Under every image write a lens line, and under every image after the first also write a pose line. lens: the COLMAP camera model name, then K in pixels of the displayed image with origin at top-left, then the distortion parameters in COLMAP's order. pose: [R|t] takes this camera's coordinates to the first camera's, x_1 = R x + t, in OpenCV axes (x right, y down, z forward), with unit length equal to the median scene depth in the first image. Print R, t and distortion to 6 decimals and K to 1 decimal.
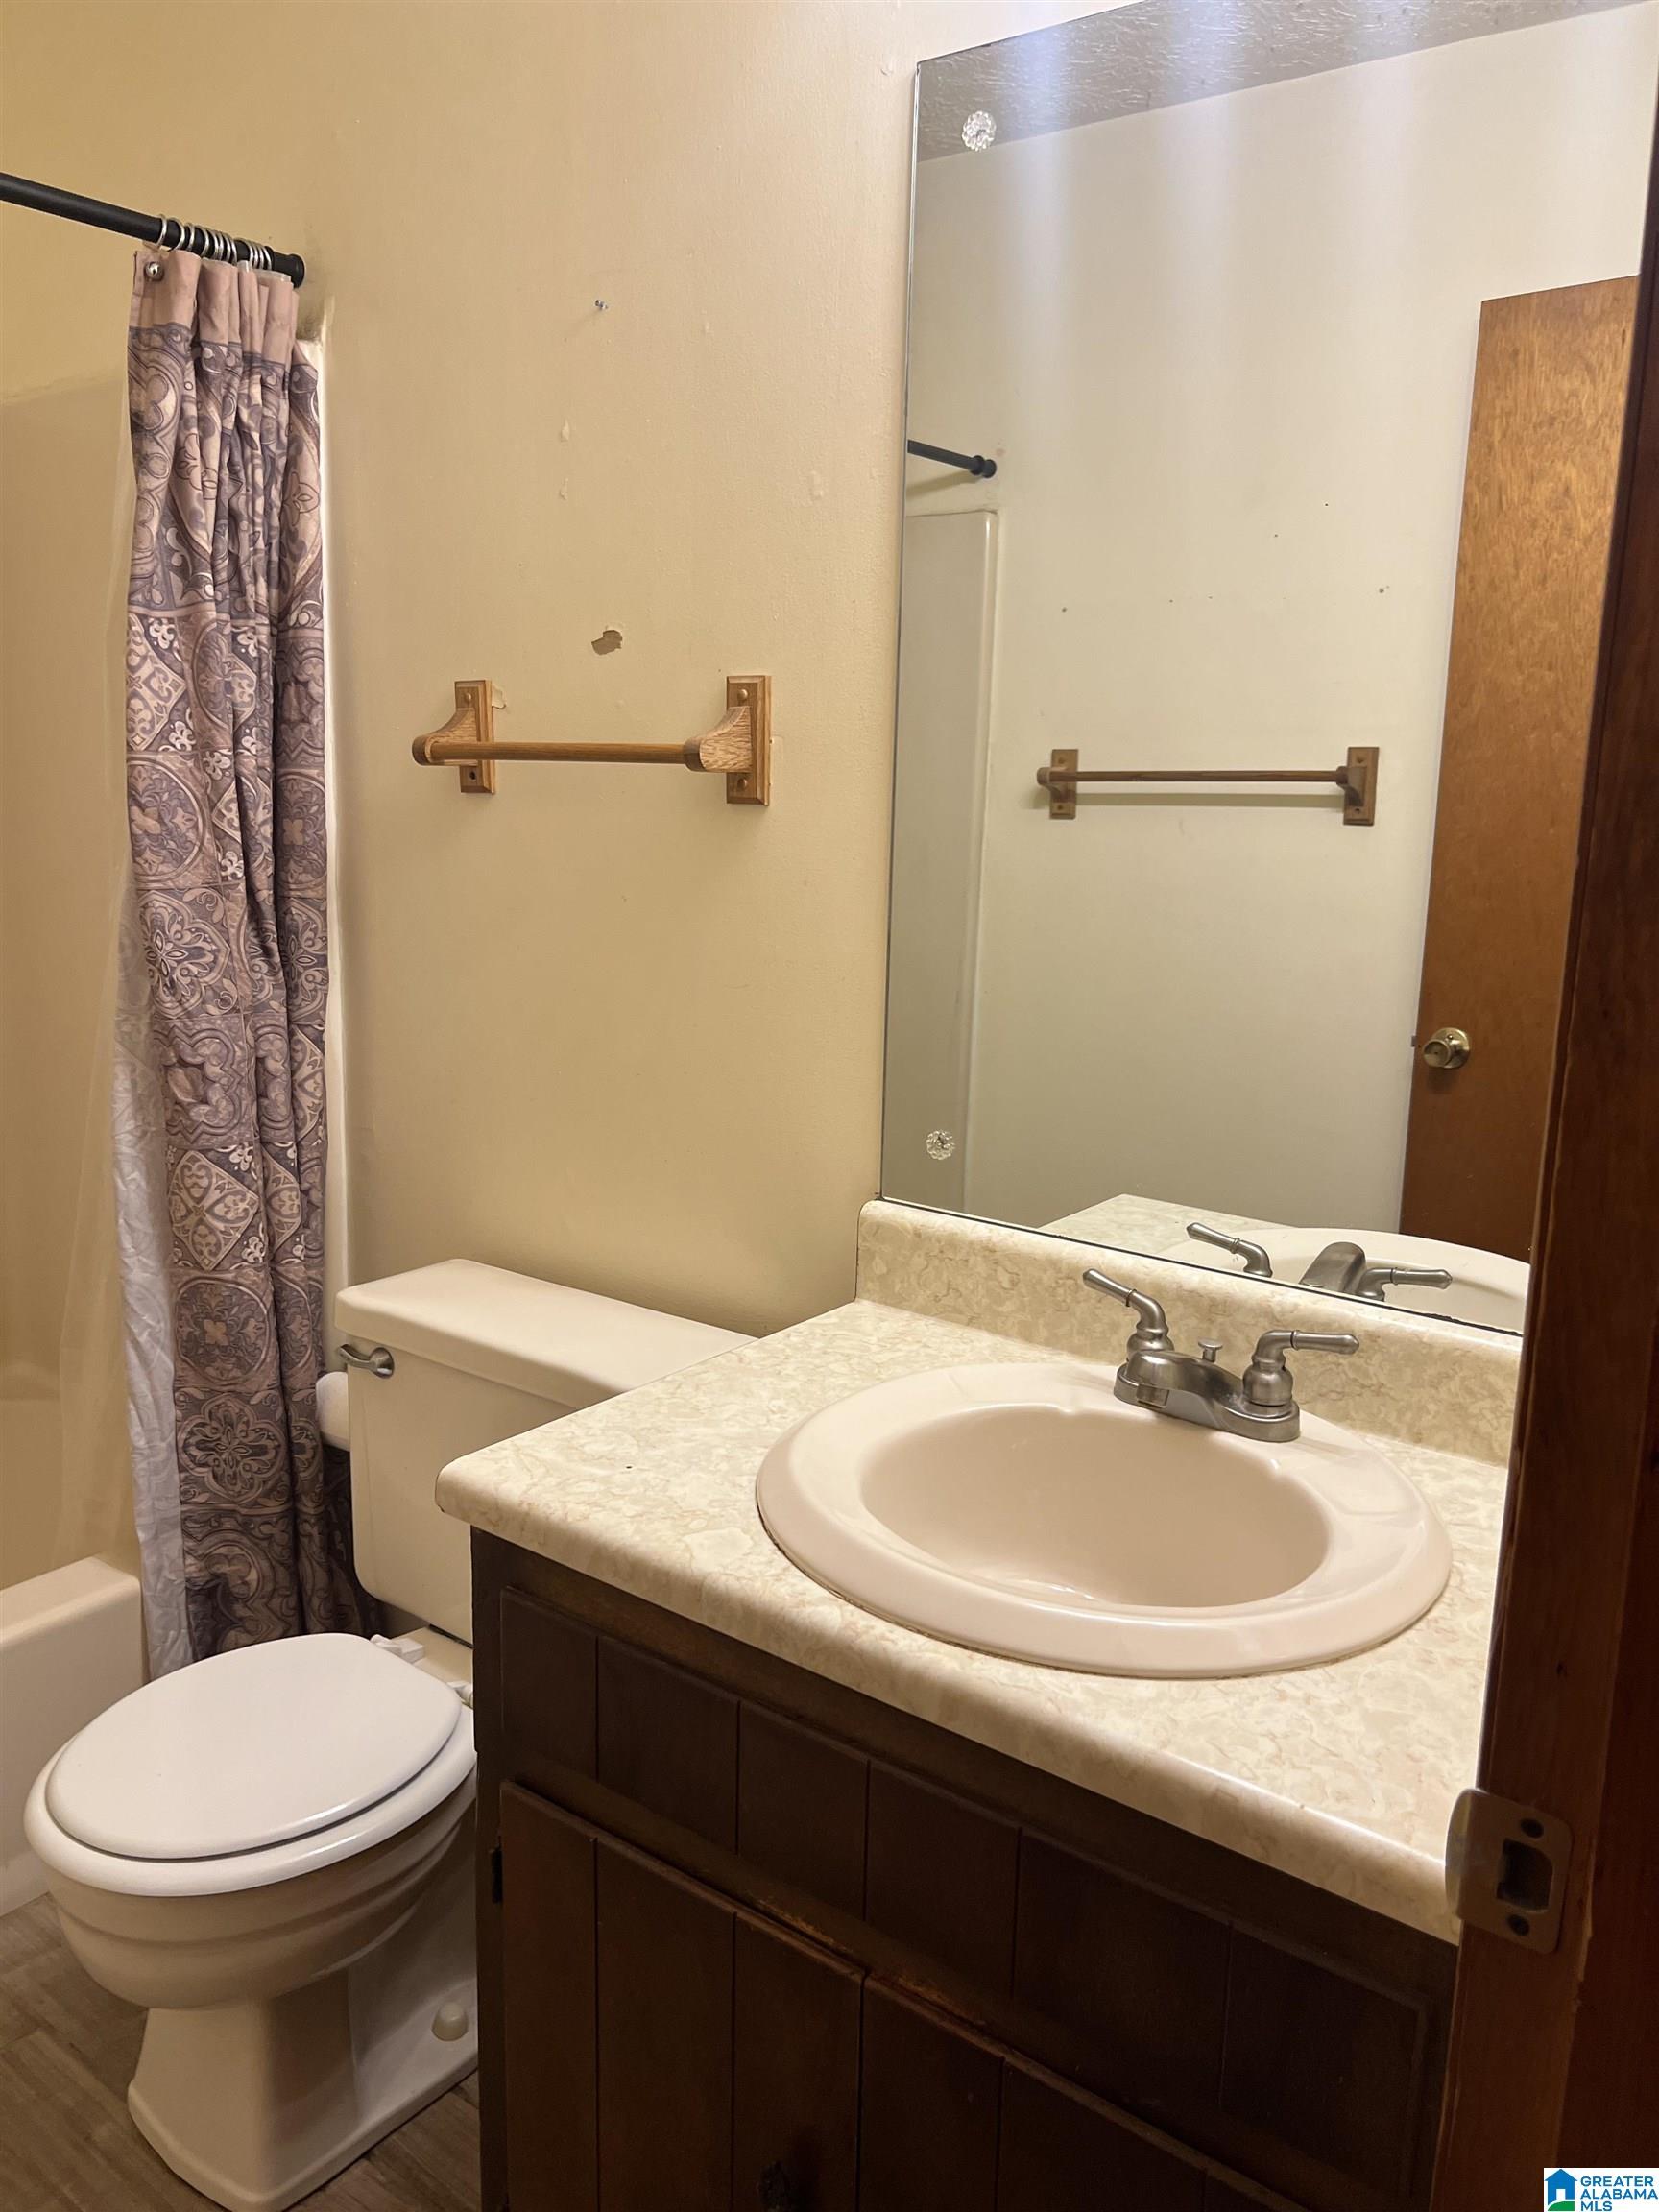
lens RADIAL K [[1670.5, 0, 830.8], [0, 1670.5, 1105.2], [0, 0, 1]] dist [0.031322, -0.036205]
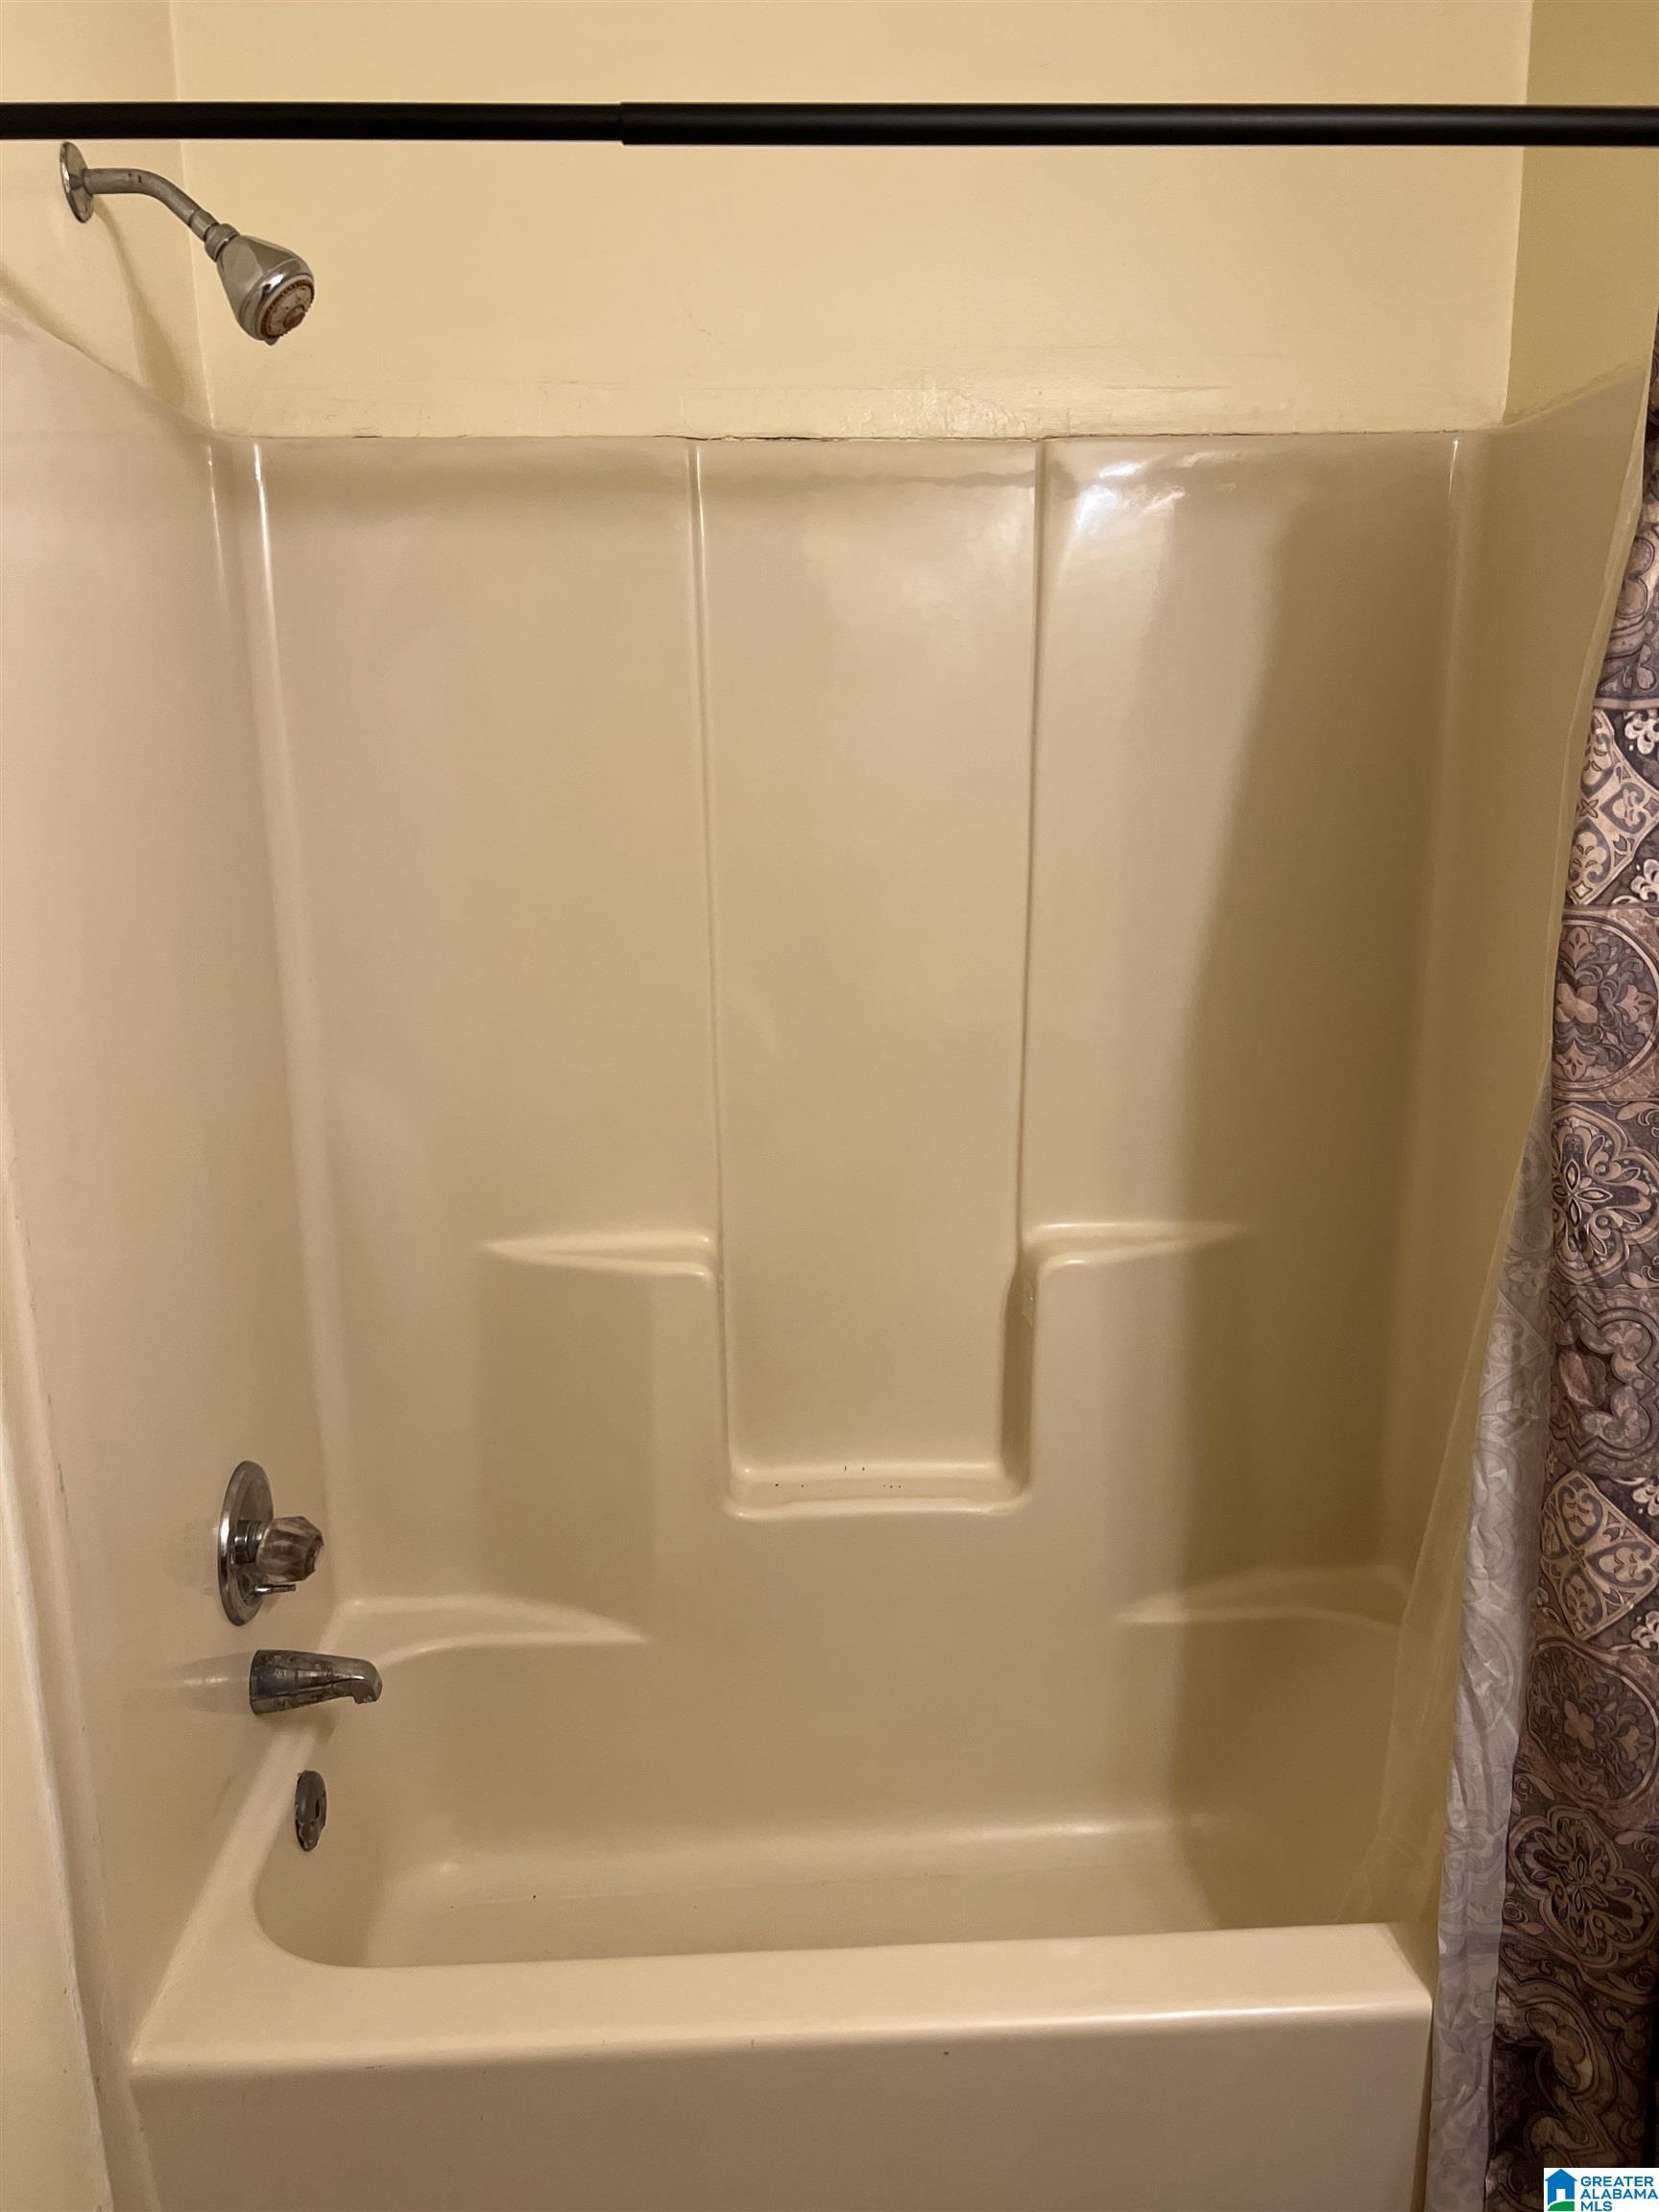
lens RADIAL K [[1670.5, 0, 828.0], [0, 1670.5, 1109.0], [0, 0, 1]] dist [0.031322, -0.036205]
pose [[0.642647, 0.126748, -0.755606, -0.072713], [-0.123181, 0.990484, 0.061381, -0.124526], [0.756196, 0.053630, 0.652144, 0.298129]]
